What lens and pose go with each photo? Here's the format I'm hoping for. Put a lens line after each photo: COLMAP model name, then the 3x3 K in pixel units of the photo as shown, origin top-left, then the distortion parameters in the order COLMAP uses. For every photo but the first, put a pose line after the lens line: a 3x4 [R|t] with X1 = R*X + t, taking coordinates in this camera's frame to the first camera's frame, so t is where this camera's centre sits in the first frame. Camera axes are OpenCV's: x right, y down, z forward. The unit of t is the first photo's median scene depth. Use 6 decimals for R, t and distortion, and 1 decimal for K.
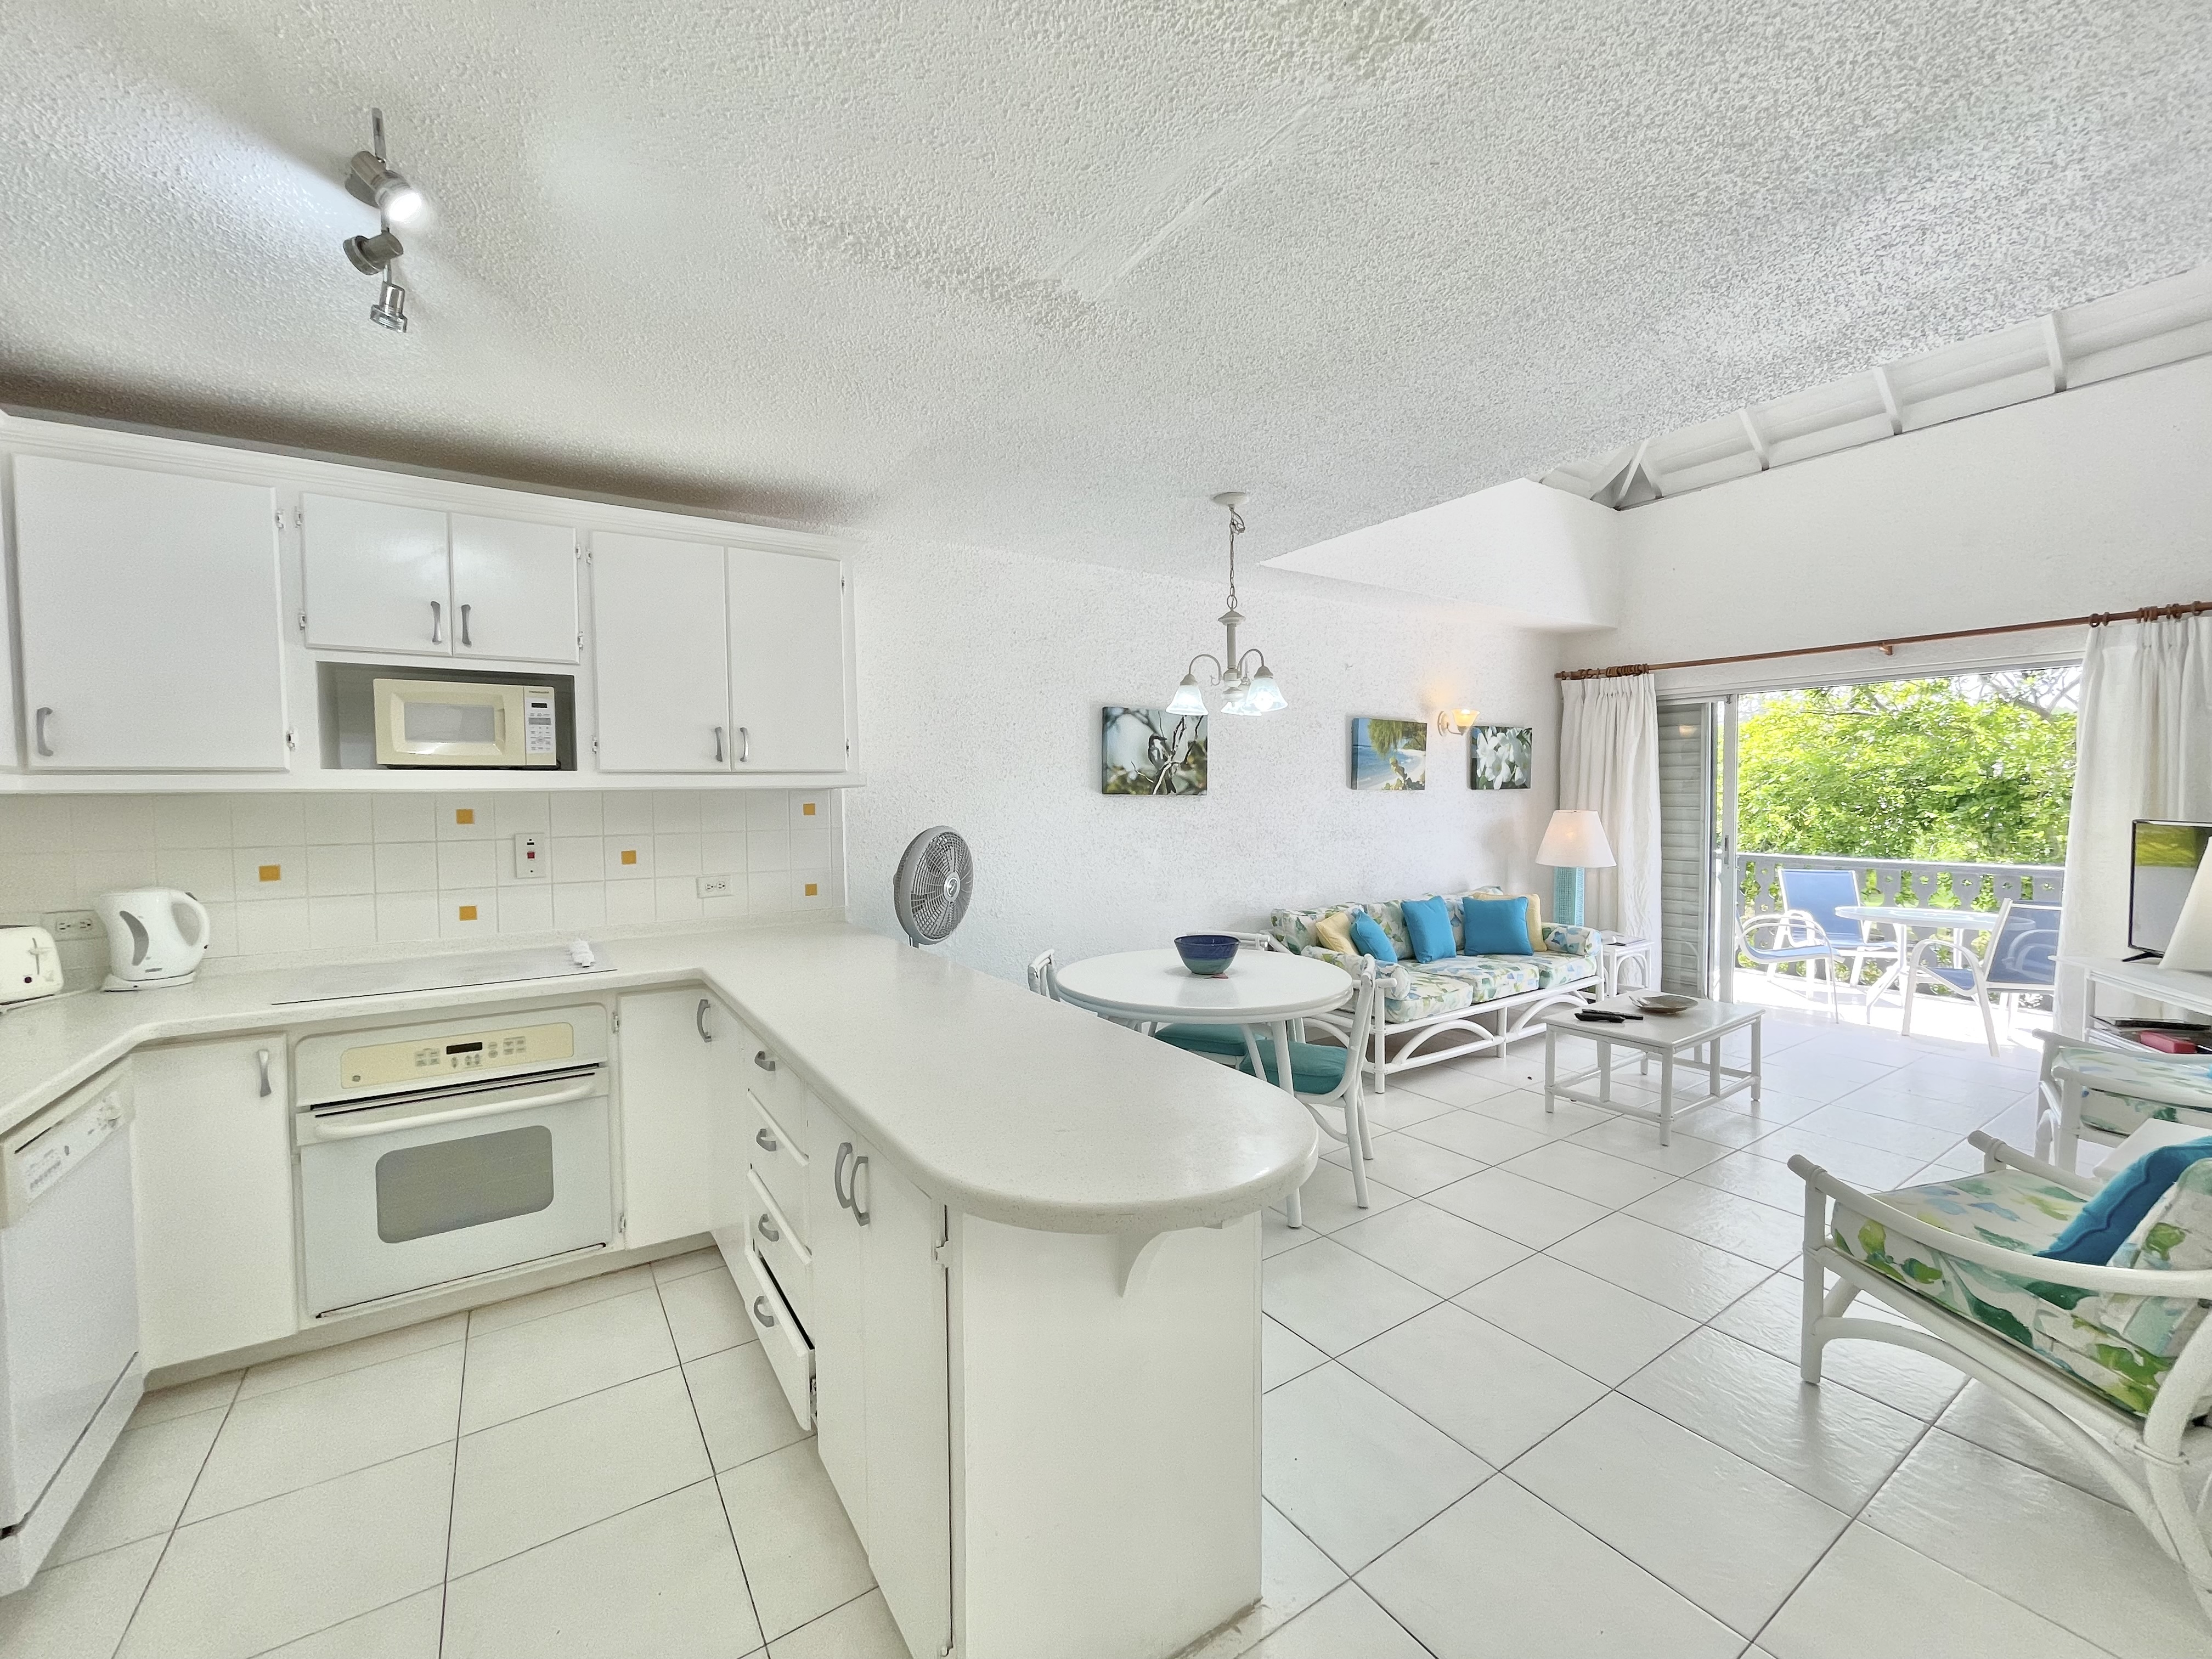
lens RADIAL K [[899.4, 0, 1101.8], [0, 899.4, 830.1], [0, 0, 1]] dist [0.007375, 0.000480]
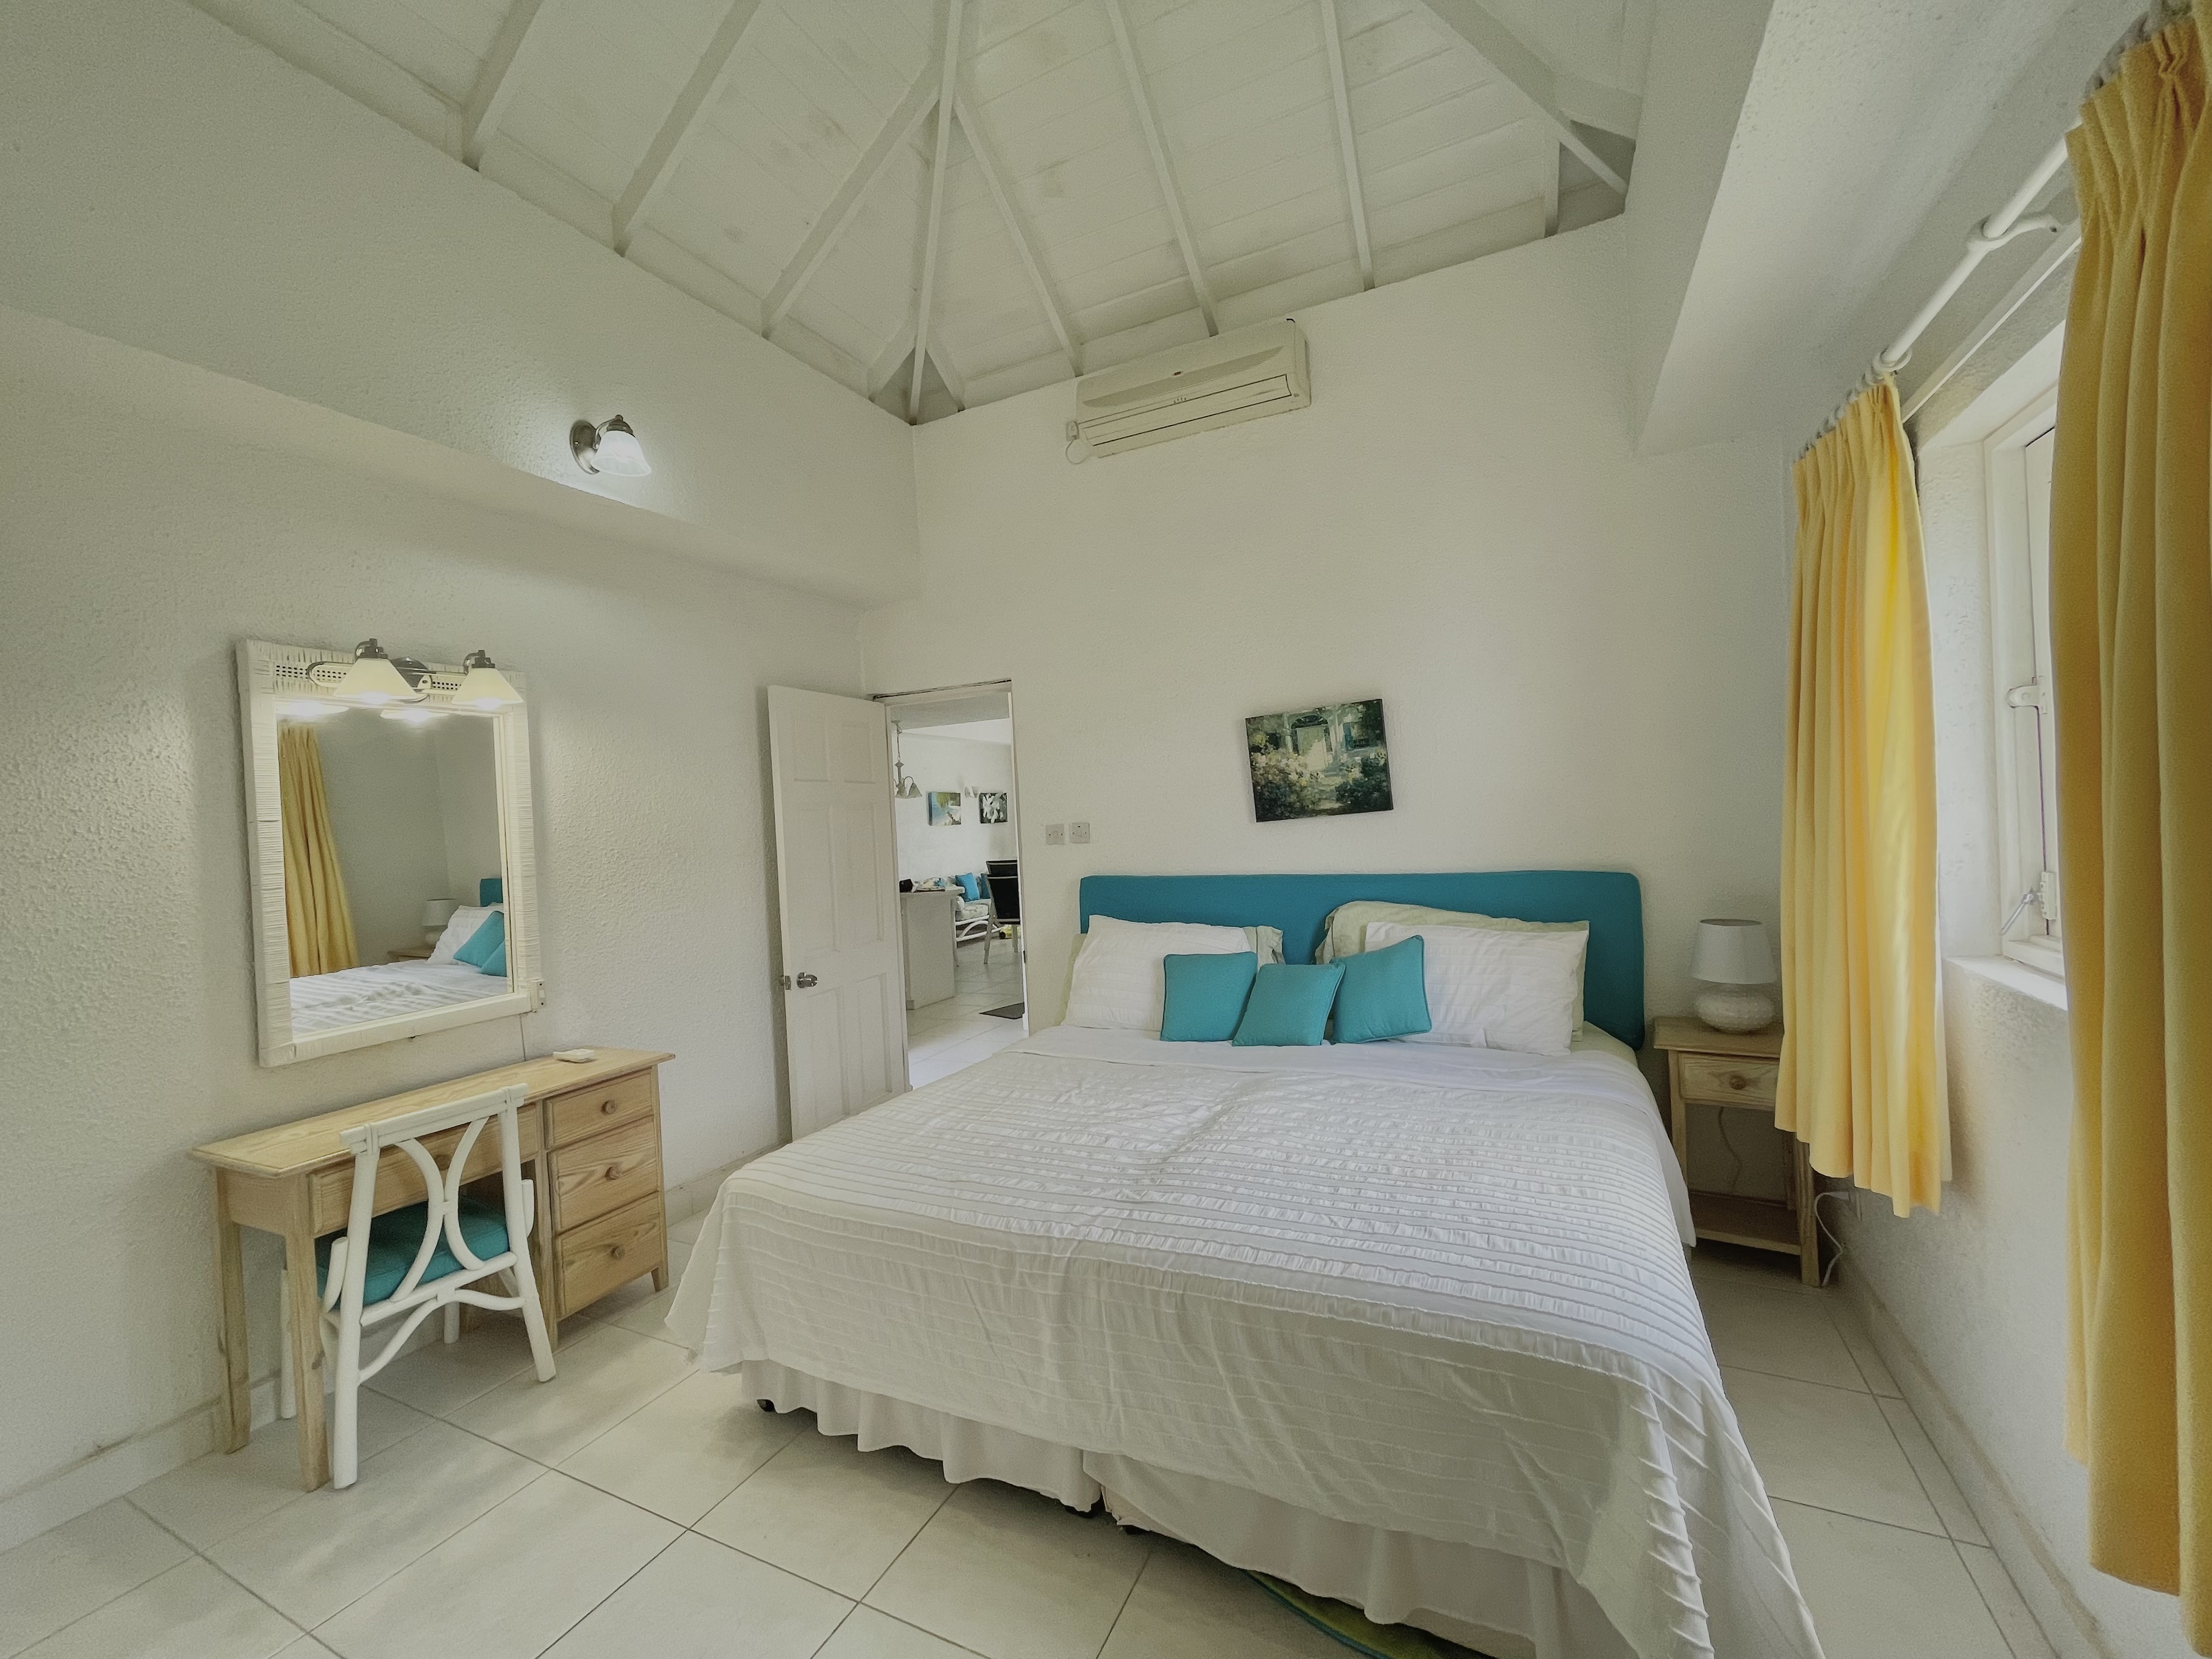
lens RADIAL K [[899.4, 0, 1104.5], [0, 899.4, 836.8], [0, 0, 1]] dist [0.007375, 0.000480]
pose [[0.858317, -0.043346, 0.511285, -0.530606], [0.059736, 0.998091, -0.015664, 0.045704], [-0.509630, 0.043987, 0.859268, -1.204950]]
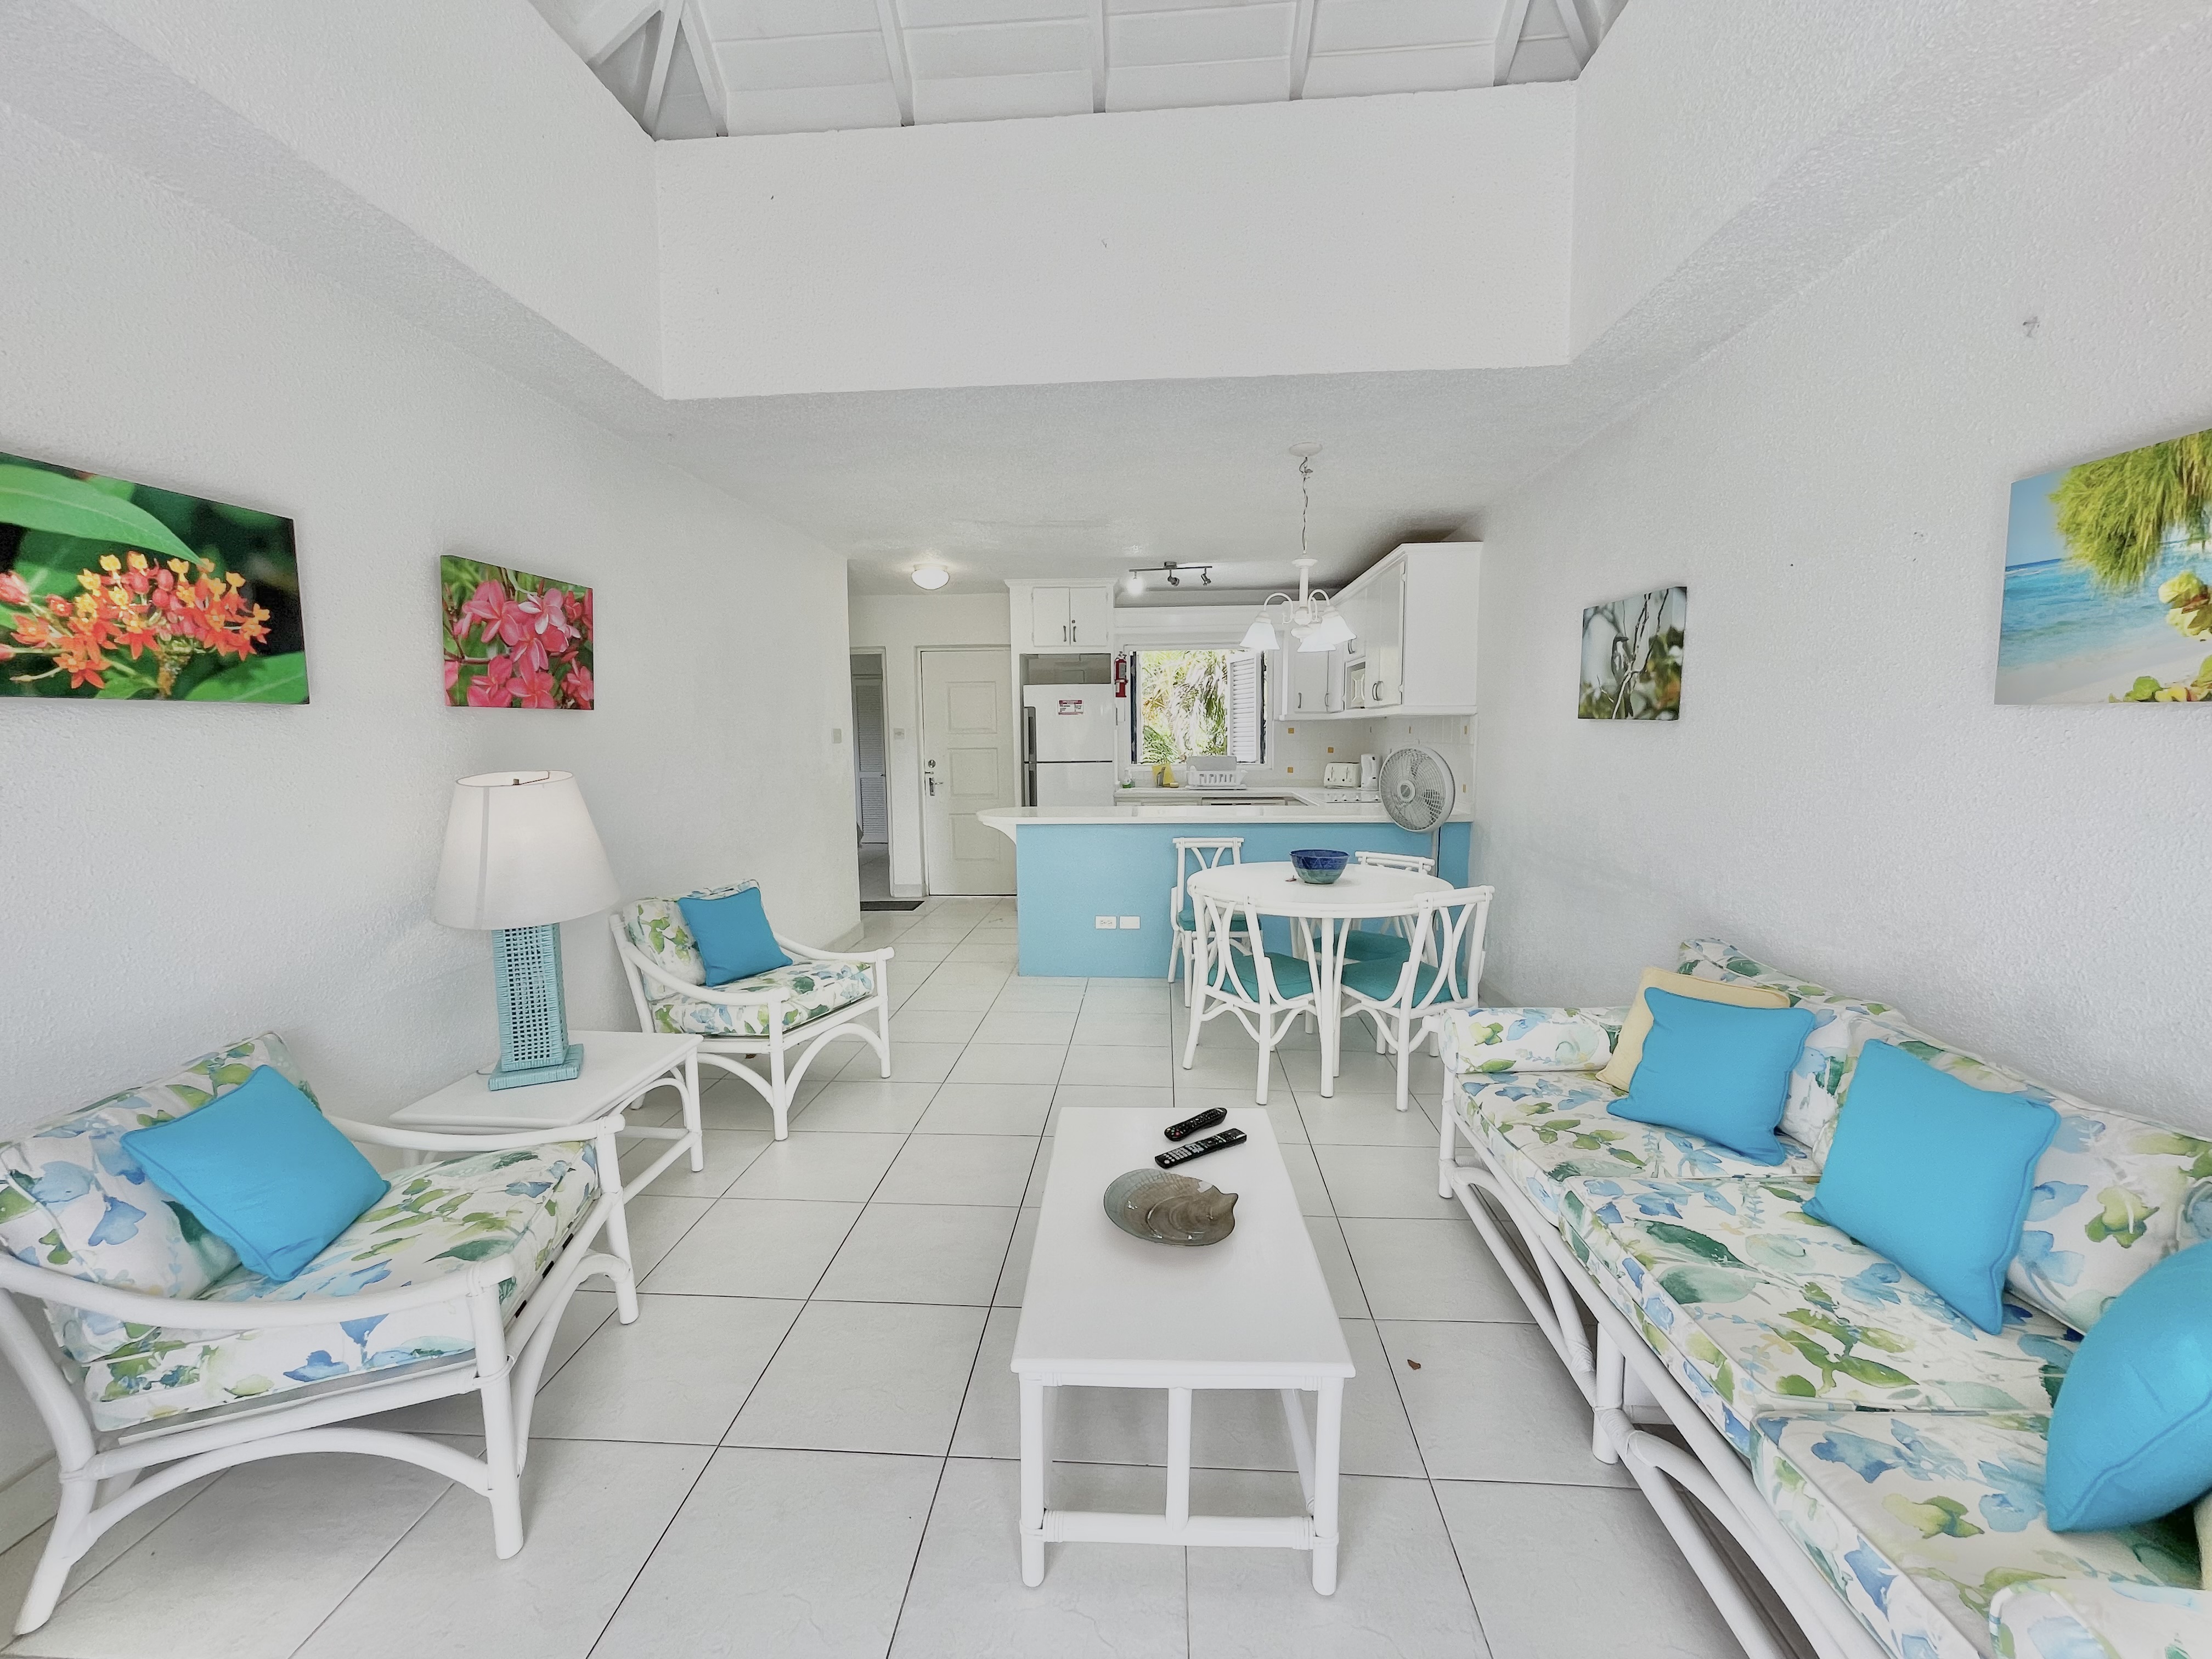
lens RADIAL K [[899.4, 0, 1101.4], [0, 899.4, 824.4], [0, 0, 1]] dist [0.007375, 0.000480]
pose [[-0.597326, 0.101224, -0.795585, 0.866899], [-0.018837, 0.989958, 0.140098, -0.048554], [0.801777, 0.098671, -0.589421, 1.078358]]
